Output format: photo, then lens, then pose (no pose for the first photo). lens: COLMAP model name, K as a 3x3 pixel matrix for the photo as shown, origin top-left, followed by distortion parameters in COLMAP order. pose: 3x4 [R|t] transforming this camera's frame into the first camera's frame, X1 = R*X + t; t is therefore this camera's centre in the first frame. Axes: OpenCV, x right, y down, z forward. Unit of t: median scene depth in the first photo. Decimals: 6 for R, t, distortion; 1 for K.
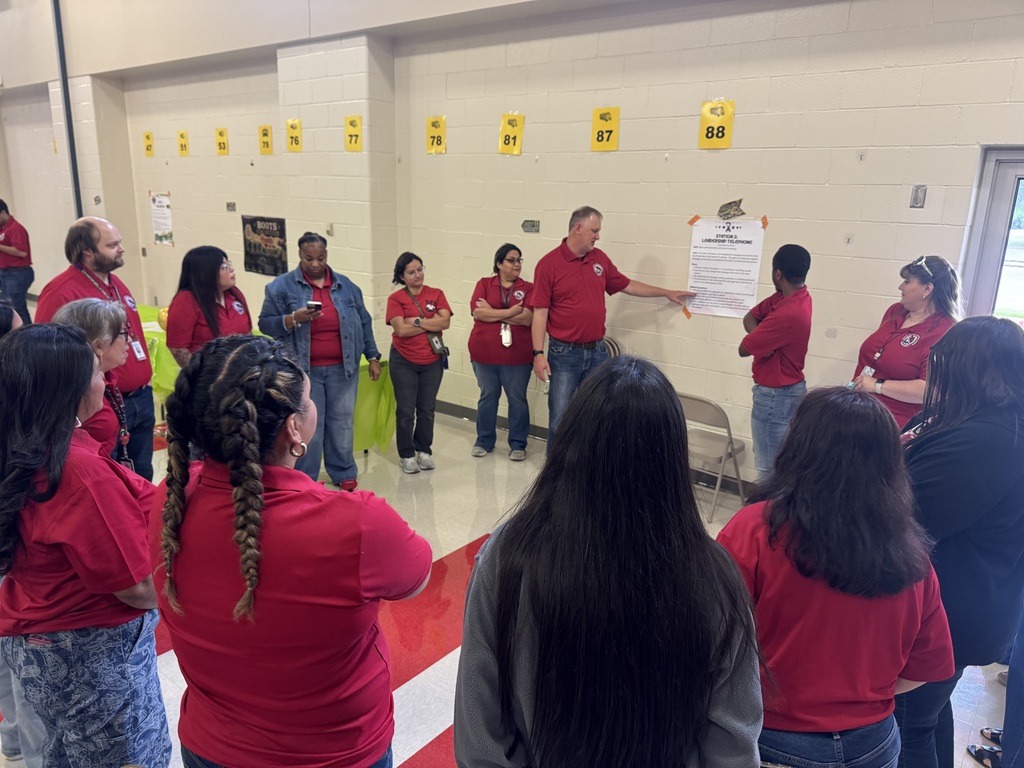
lens RADIAL K [[716.5, 0, 512.0], [0, 716.5, 384.0], [0, 0, 1]] dist [0.008272, 0.001463]
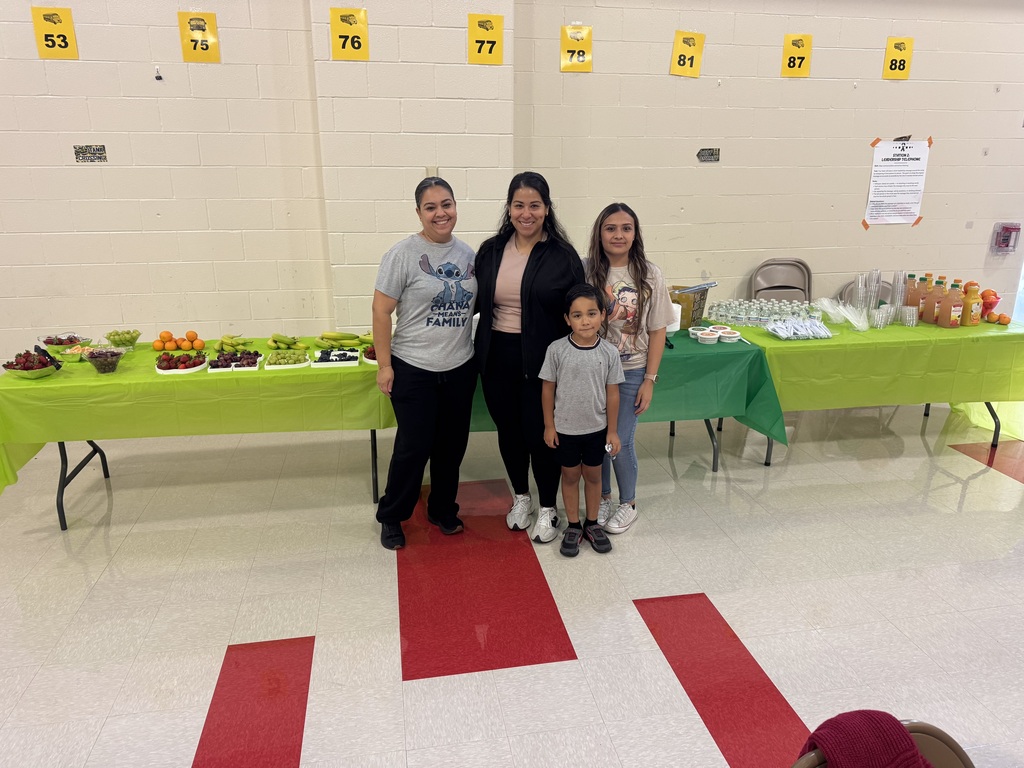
lens RADIAL K [[737.9, 0, 512.0], [0, 737.9, 384.0], [0, 0, 1]] dist [-0.000257, -0.001051]
pose [[0.695745, -0.248923, 0.673777, -1.045536], [0.191284, 0.968367, 0.160237, -0.153619], [-0.692350, 0.017399, 0.721352, 0.554355]]
